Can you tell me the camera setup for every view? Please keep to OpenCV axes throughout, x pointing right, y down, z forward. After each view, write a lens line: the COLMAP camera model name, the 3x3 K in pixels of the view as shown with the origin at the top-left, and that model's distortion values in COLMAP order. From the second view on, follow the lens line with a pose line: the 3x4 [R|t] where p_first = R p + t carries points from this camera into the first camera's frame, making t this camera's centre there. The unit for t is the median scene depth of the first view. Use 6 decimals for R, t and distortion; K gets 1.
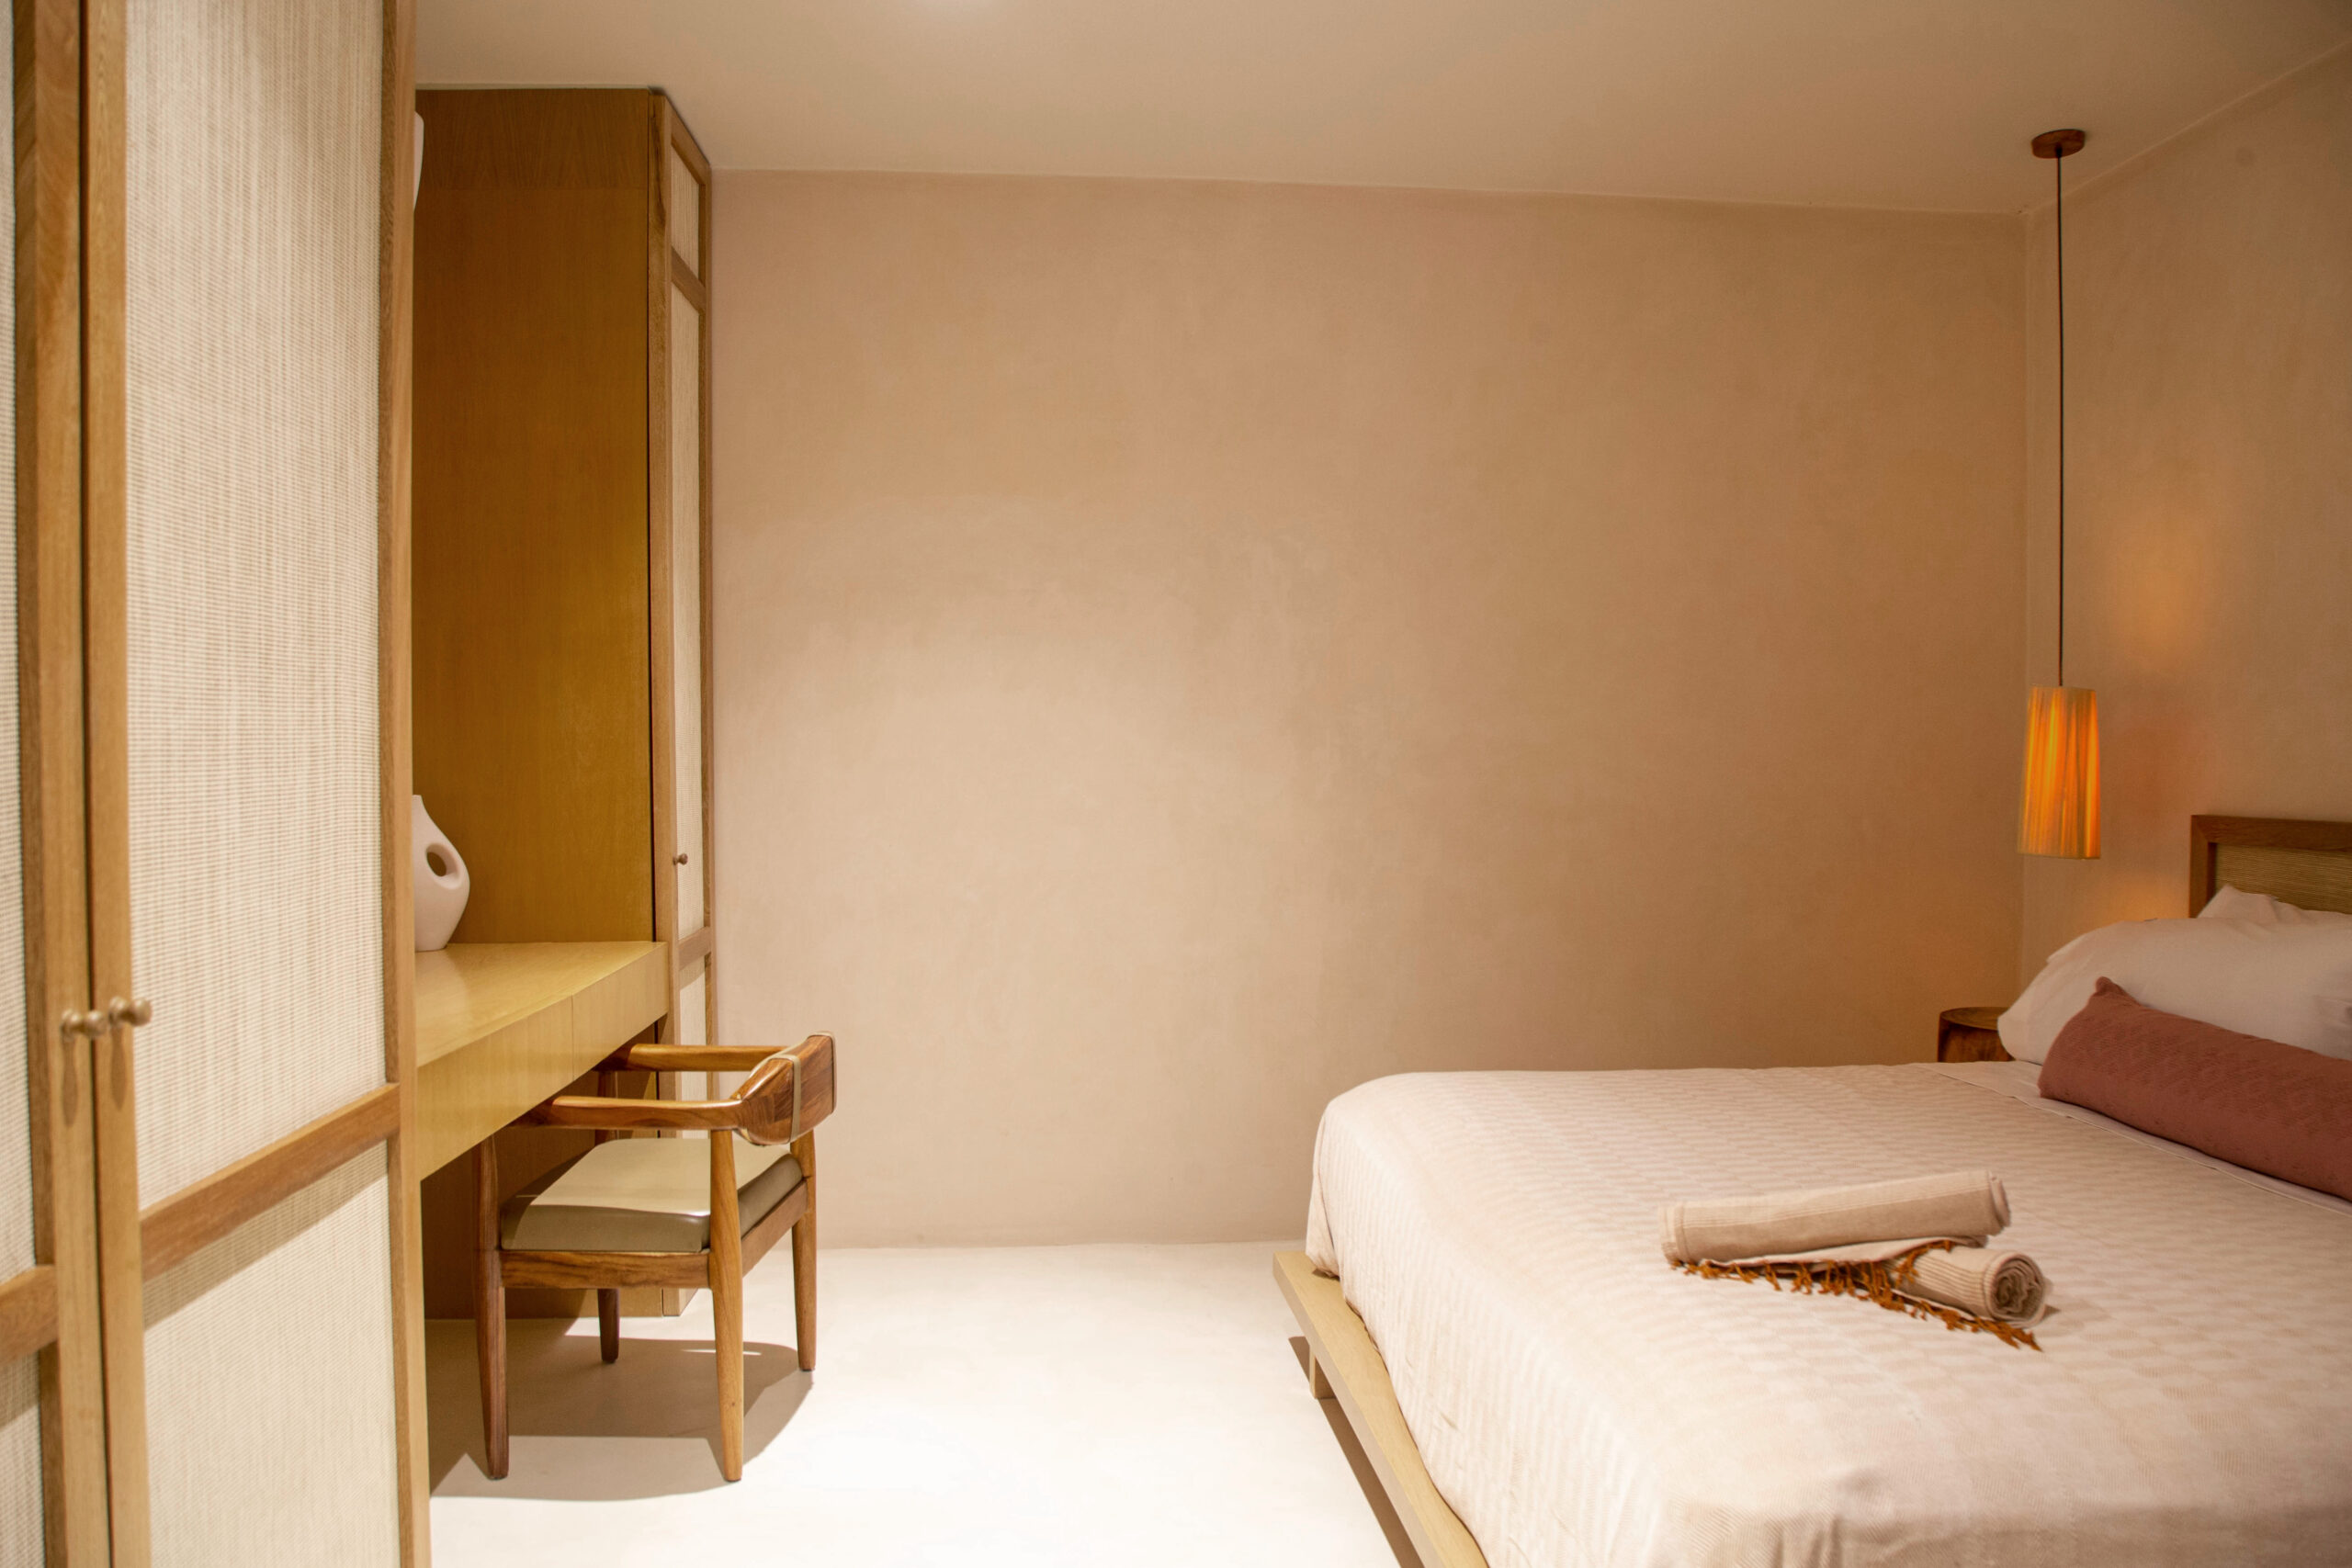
lens RADIAL K [[1704.9, 0, 1182.0], [0, 1704.9, 775.8], [0, 0, 1]] dist [-0.103755, 0.060919]
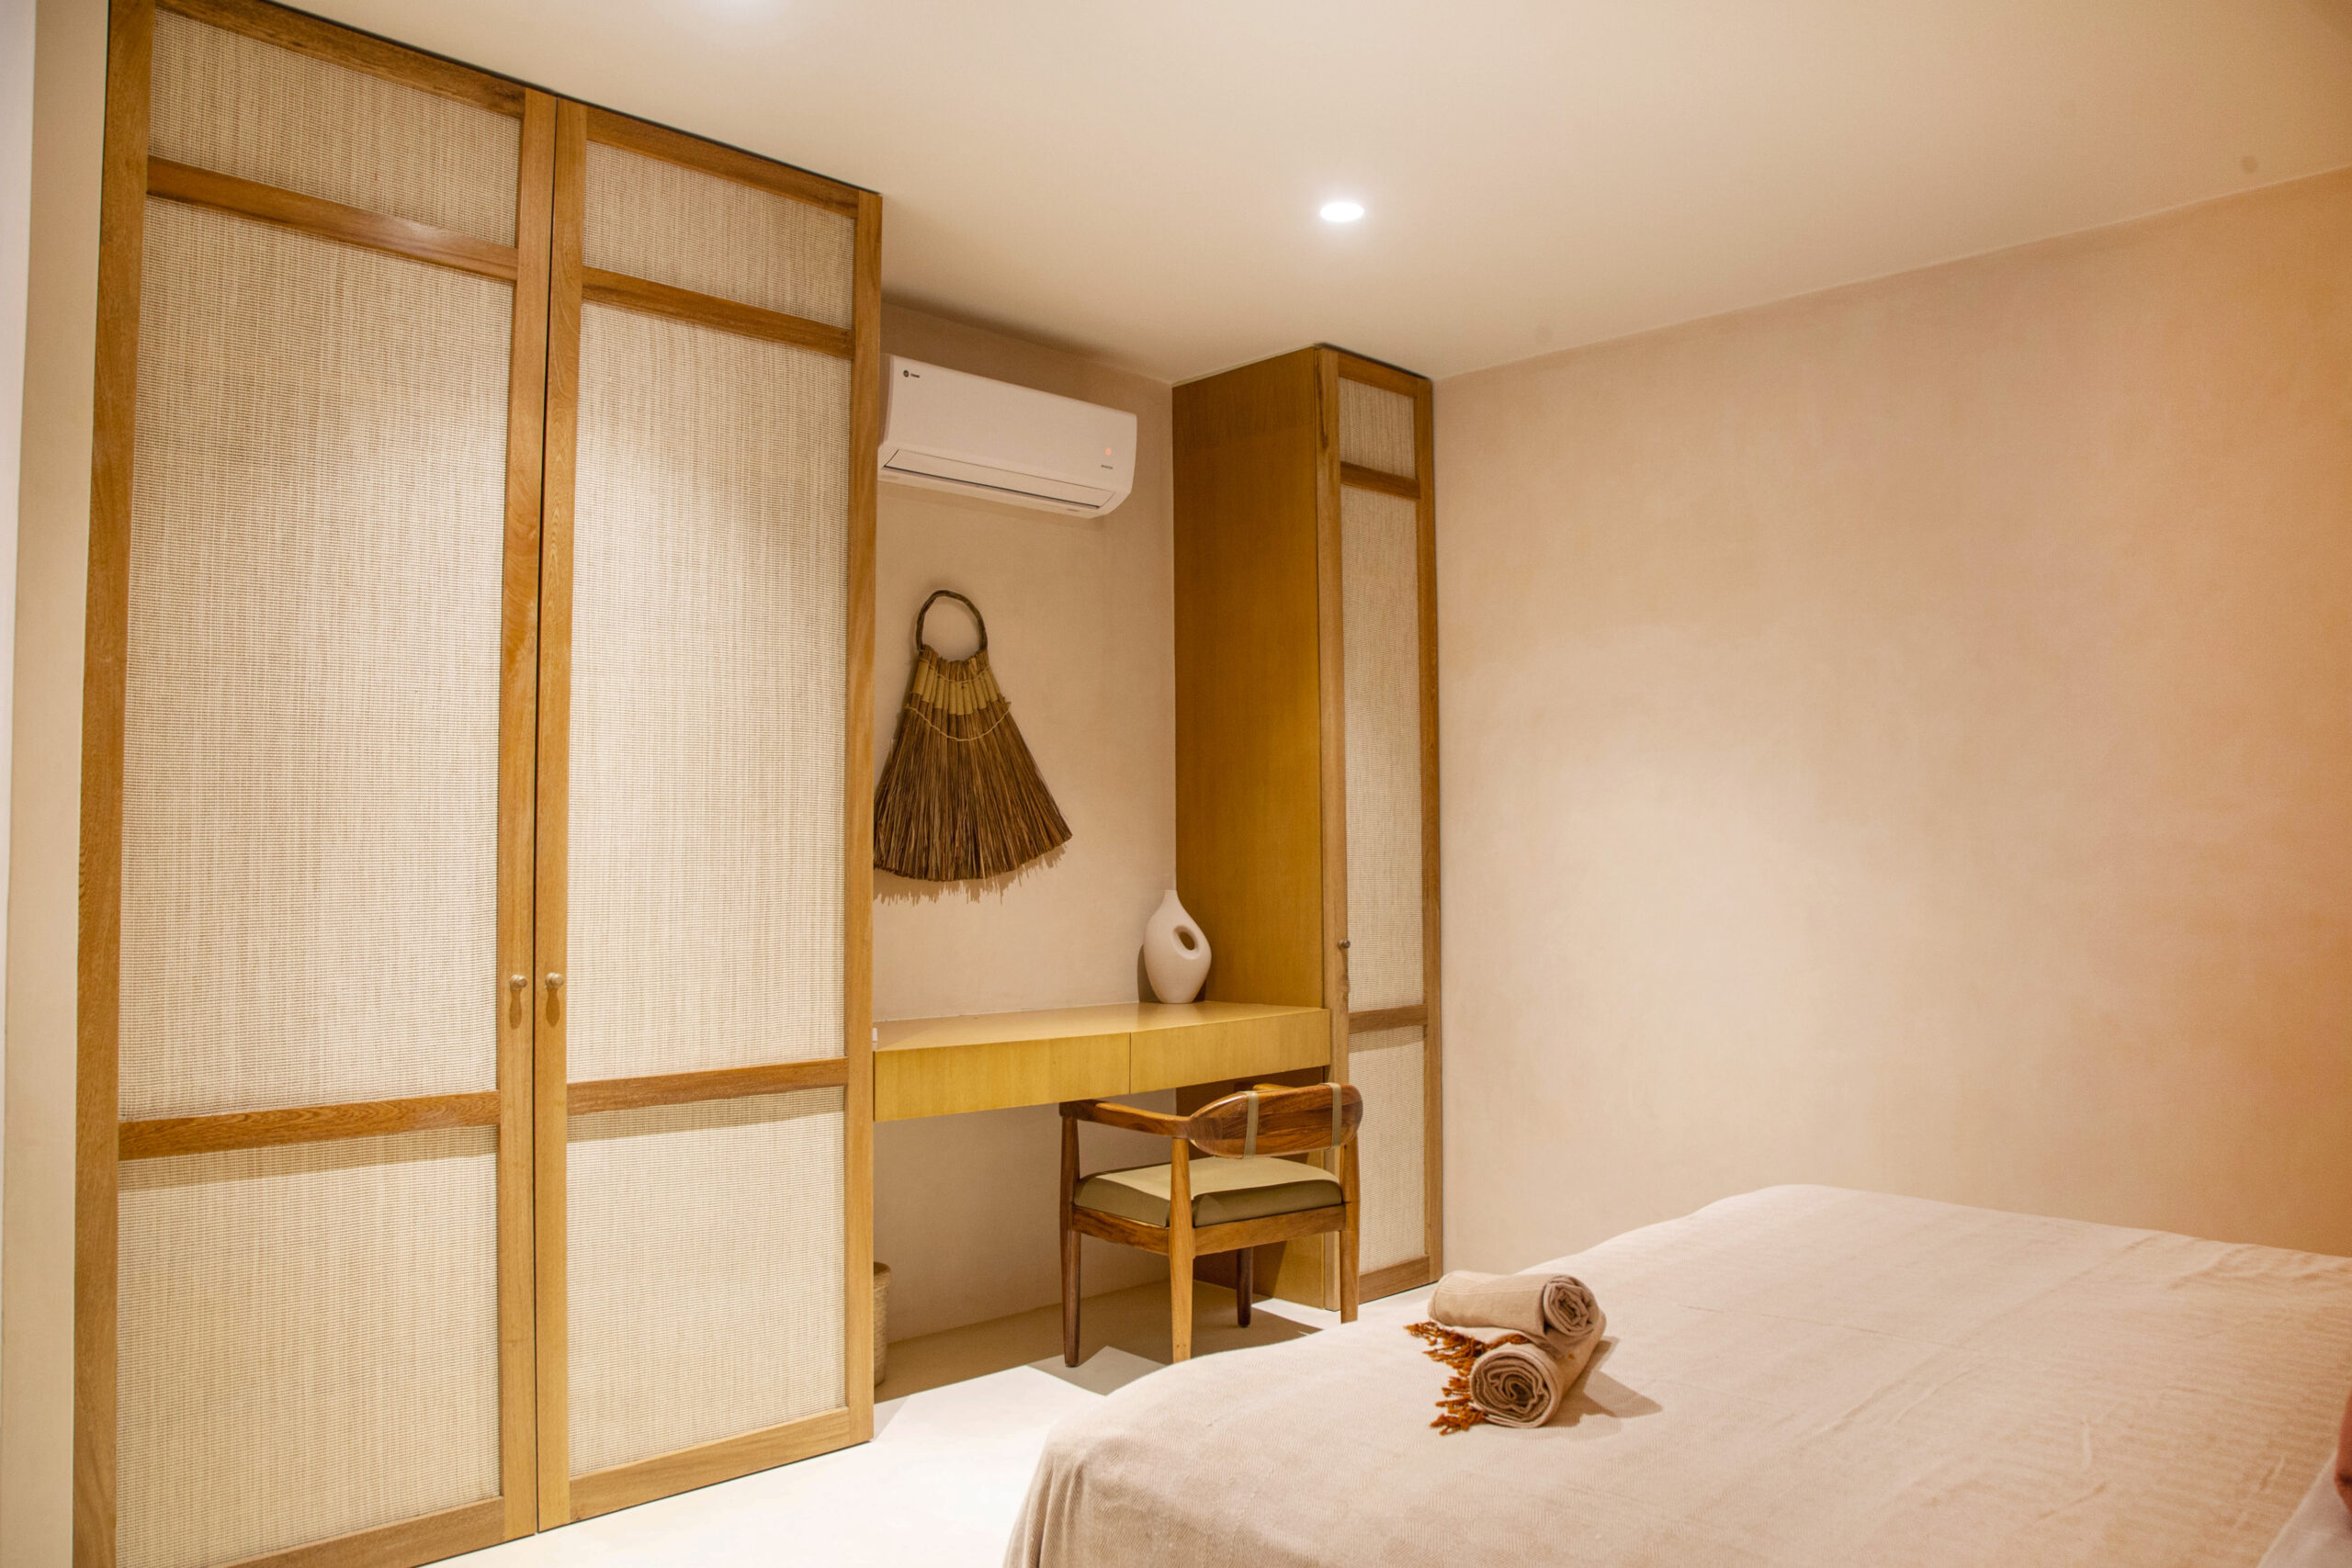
lens RADIAL K [[1704.9, 0, 1182.0], [0, 1704.9, 775.8], [0, 0, 1]] dist [-0.103755, 0.060919]
pose [[0.640545, -0.040170, -0.766869, 1.045060], [-0.009315, 0.998151, -0.060066, 0.003142], [0.767864, 0.045618, 0.638987, 0.161725]]
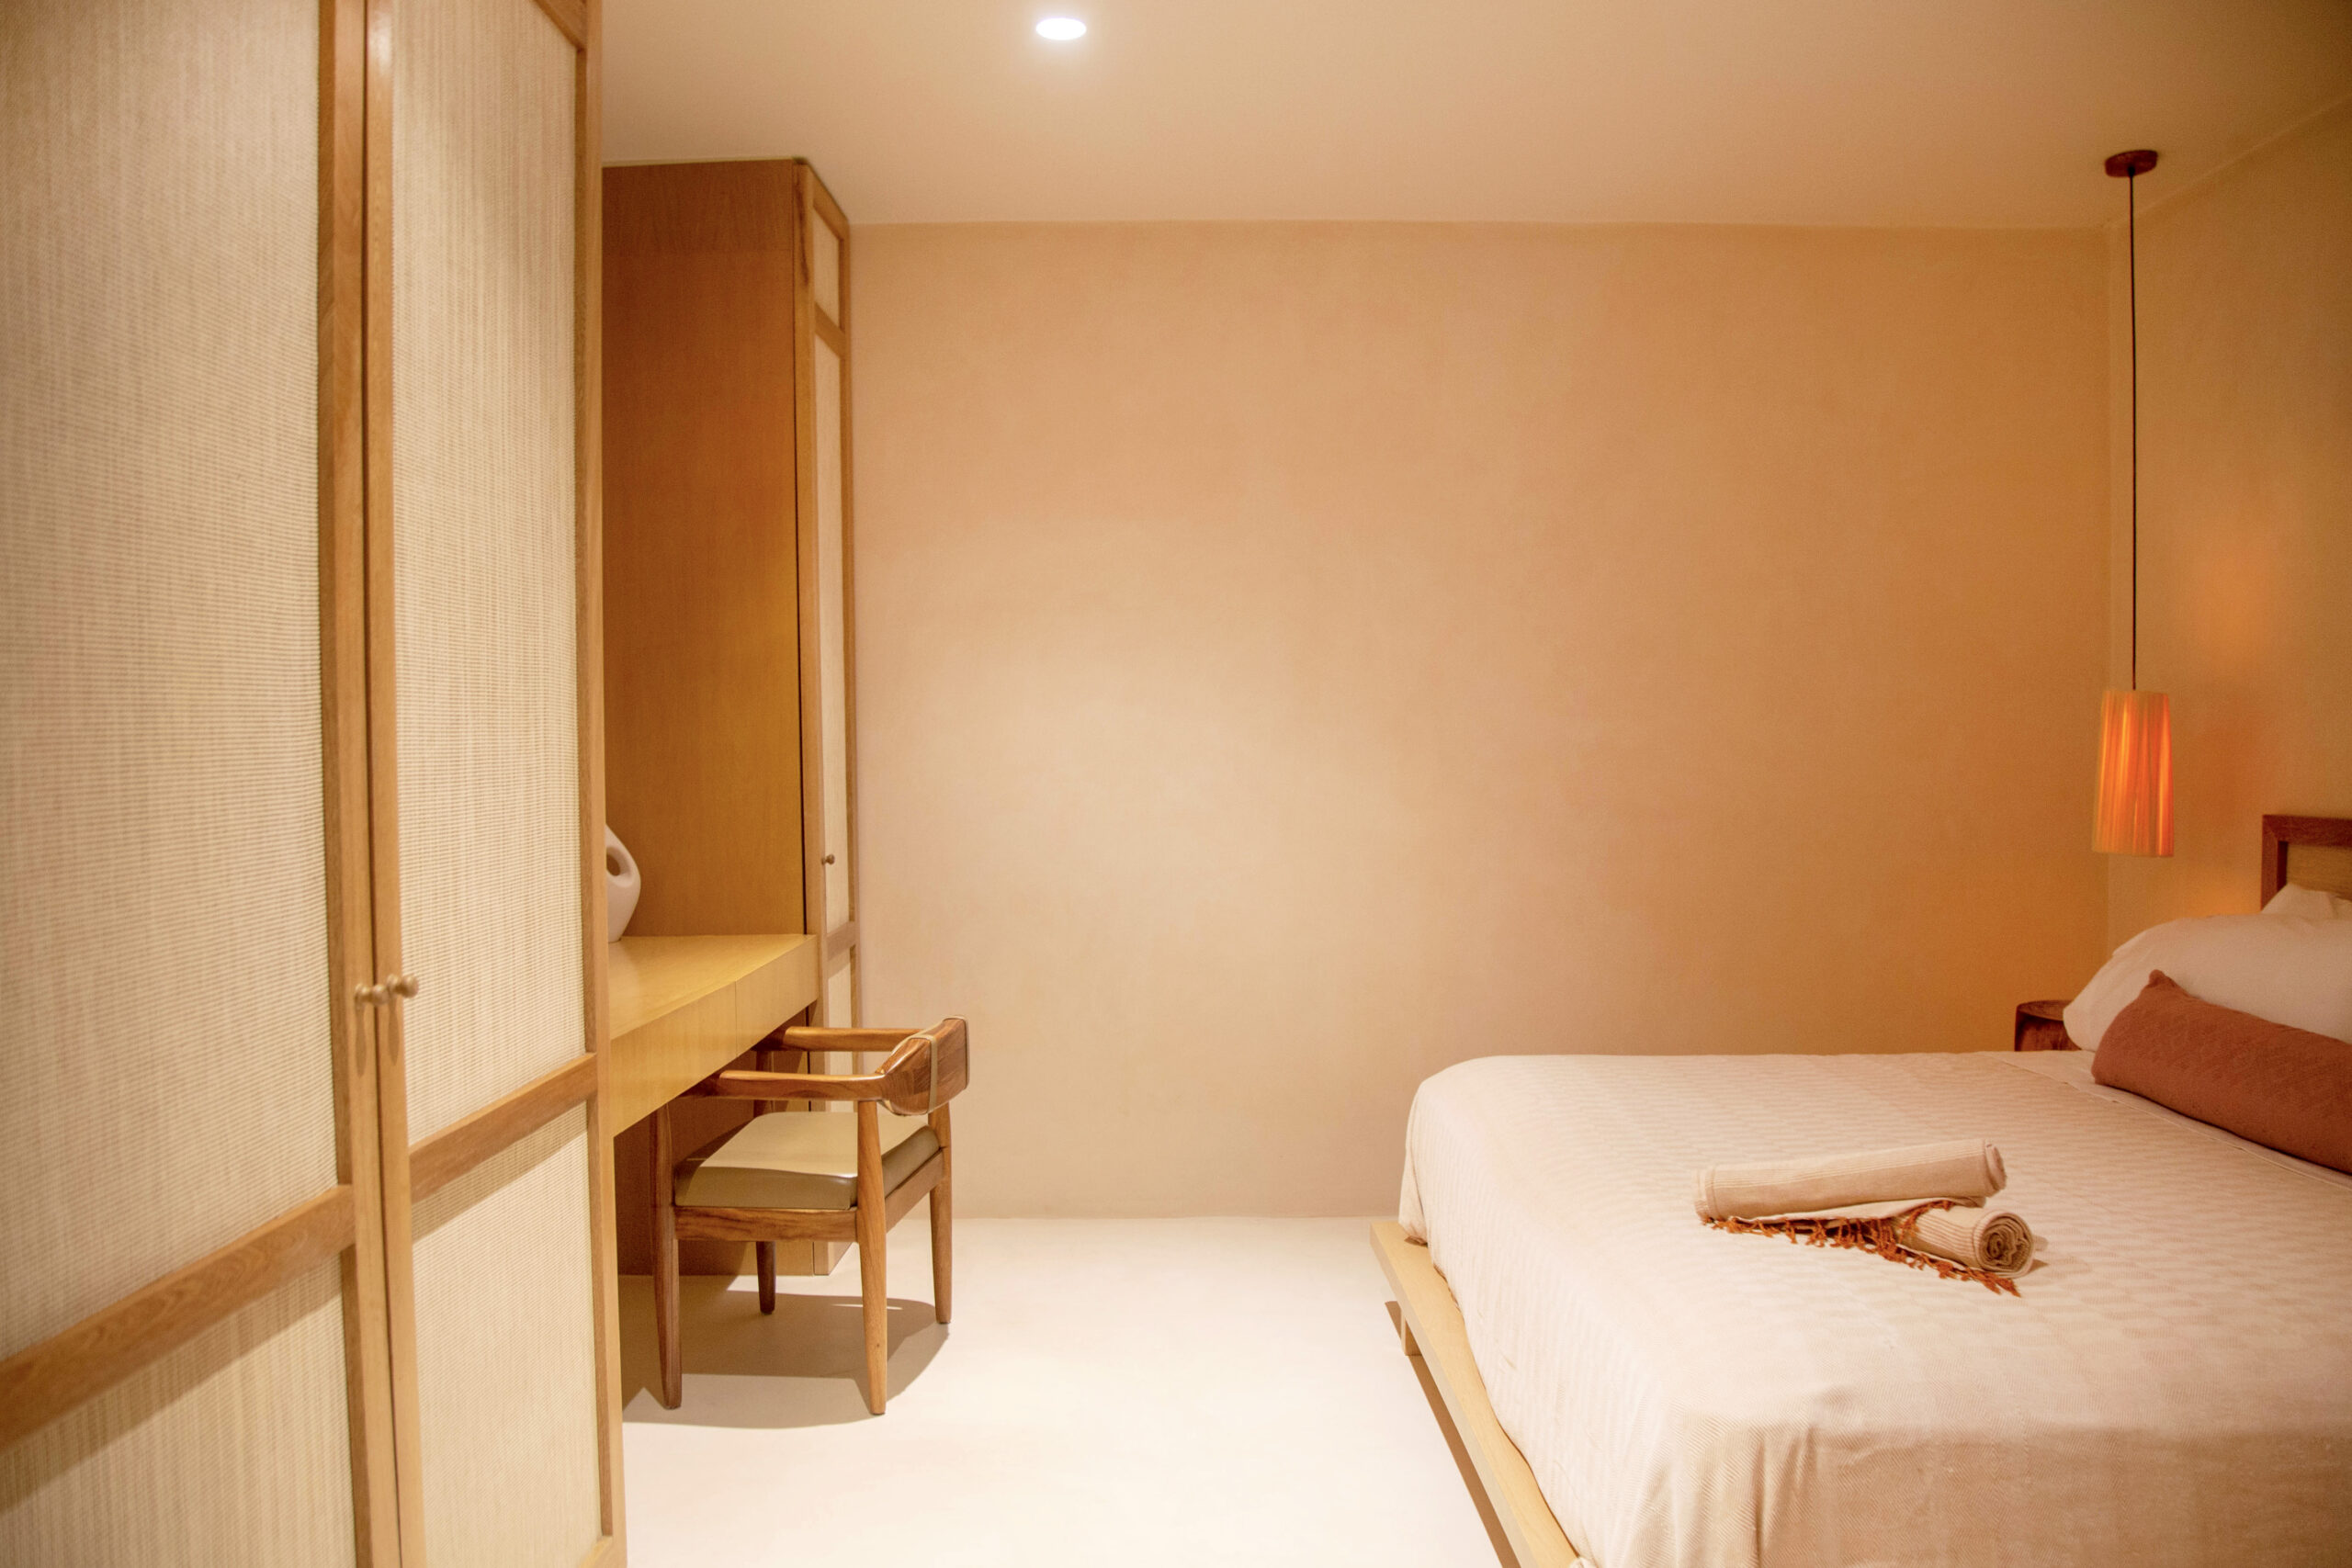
lens RADIAL K [[1705.1, 0, 1176.0], [0, 1705.1, 784.0], [0, 0, 1]] dist [-0.095864, 0.068811]
pose [[0.996644, -0.005100, -0.081696, 0.034676], [0.005660, 0.999962, 0.006631, -0.010366], [0.081659, -0.007071, 0.996635, -0.148082]]
